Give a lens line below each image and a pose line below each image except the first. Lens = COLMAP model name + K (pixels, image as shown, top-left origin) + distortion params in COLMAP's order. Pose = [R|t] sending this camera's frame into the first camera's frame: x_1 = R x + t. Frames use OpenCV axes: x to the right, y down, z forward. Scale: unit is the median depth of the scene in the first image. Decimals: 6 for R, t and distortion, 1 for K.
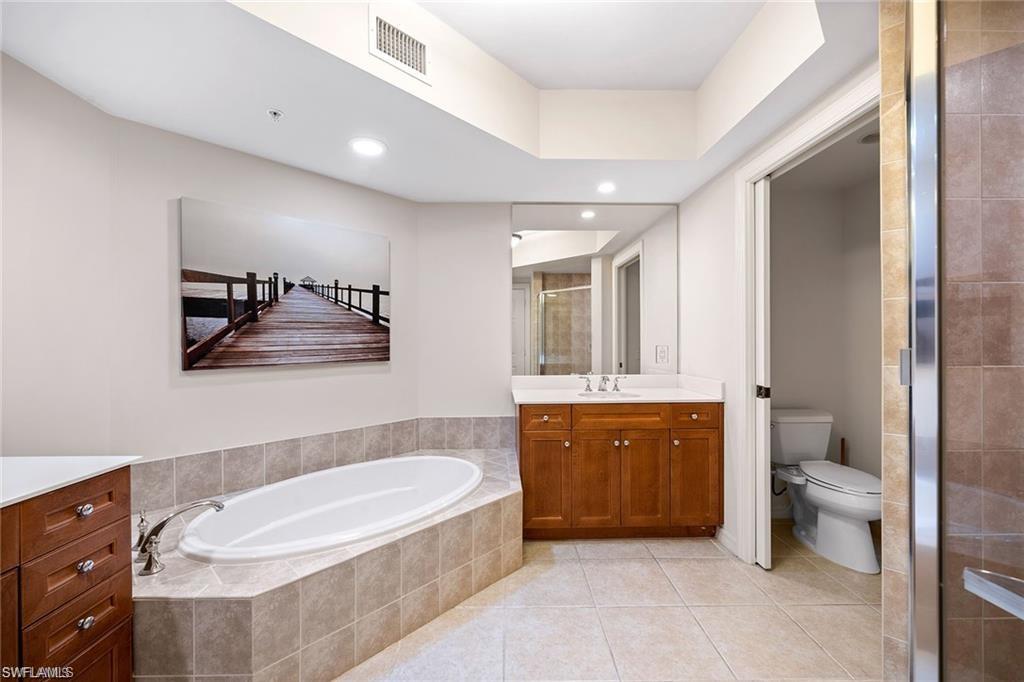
lens RADIAL K [[416.1, 0, 512.0], [0, 416.1, 340.7], [0, 0, 1]] dist [-0.002331, 0.000014]
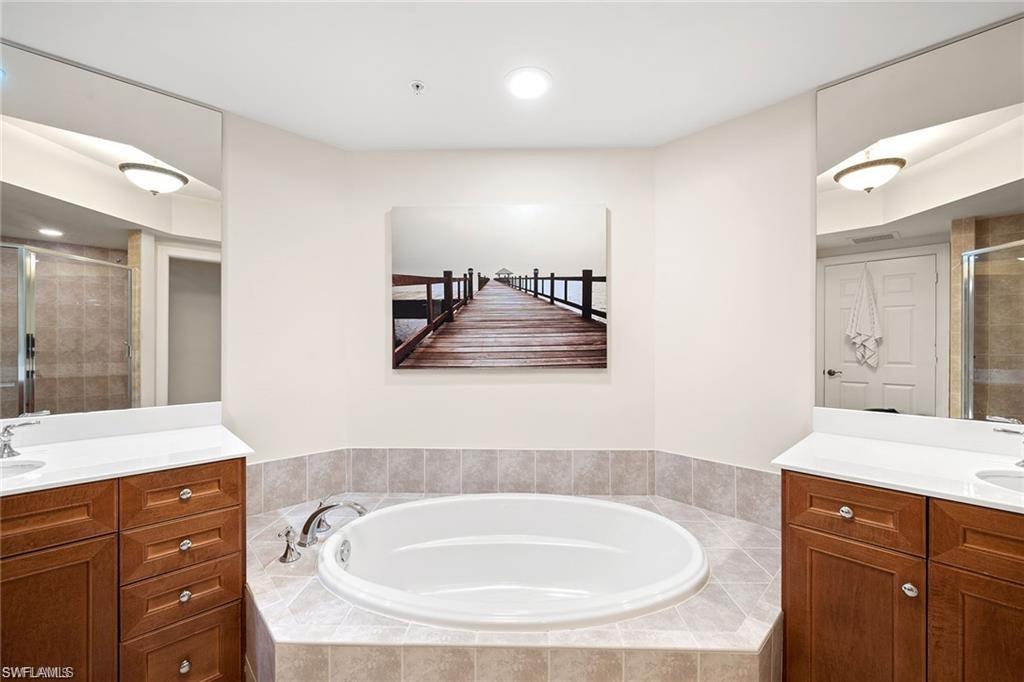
lens RADIAL K [[416.1, 0, 510.5], [0, 416.1, 341.7], [0, 0, 1]] dist [-0.002331, 0.000014]
pose [[0.665166, 0.002844, -0.746690, 0.188850], [-0.002369, 0.999996, 0.001699, -0.000973], [0.746692, 0.000638, 0.665170, 0.455358]]
